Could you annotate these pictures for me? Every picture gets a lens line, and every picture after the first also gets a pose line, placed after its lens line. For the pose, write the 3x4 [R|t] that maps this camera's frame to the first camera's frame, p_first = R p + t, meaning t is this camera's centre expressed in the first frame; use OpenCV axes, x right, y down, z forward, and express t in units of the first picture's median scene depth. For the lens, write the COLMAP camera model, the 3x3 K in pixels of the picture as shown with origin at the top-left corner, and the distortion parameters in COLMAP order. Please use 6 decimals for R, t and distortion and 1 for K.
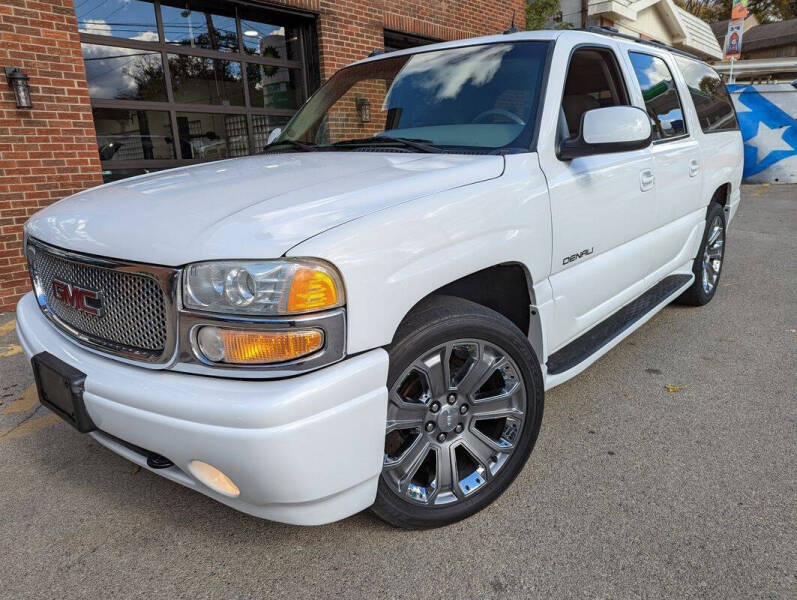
lens RADIAL K [[557.9, 0, 386.5], [0, 557.9, 297.8], [0, 0, 1]] dist [0.009967, 0.002347]
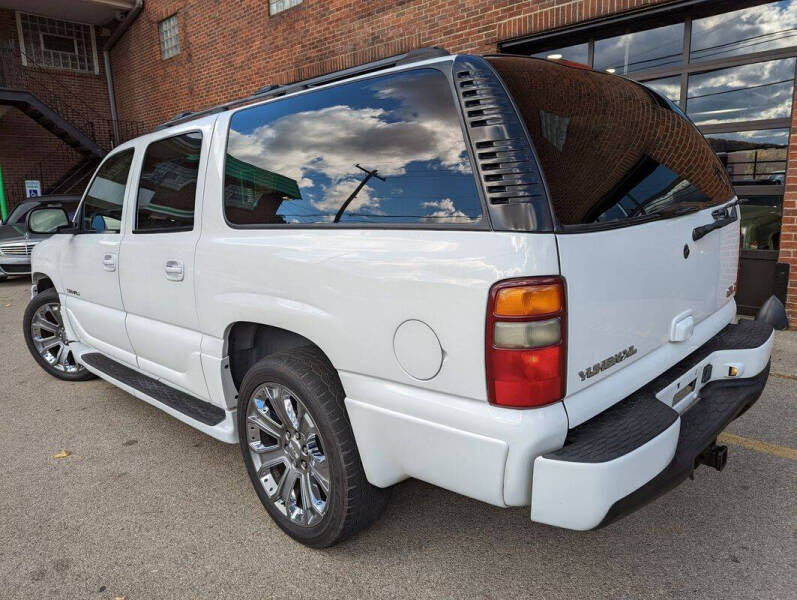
lens RADIAL K [[563.0, 0, 399.0], [0, 563.0, 299.3], [0, 0, 1]] dist [0.007843, -0.003157]
pose [[-0.060380, 0.237705, -0.969459, 1.743145], [-0.198808, 0.948908, 0.245049, -0.604204], [0.978177, 0.207532, -0.010038, 1.778545]]
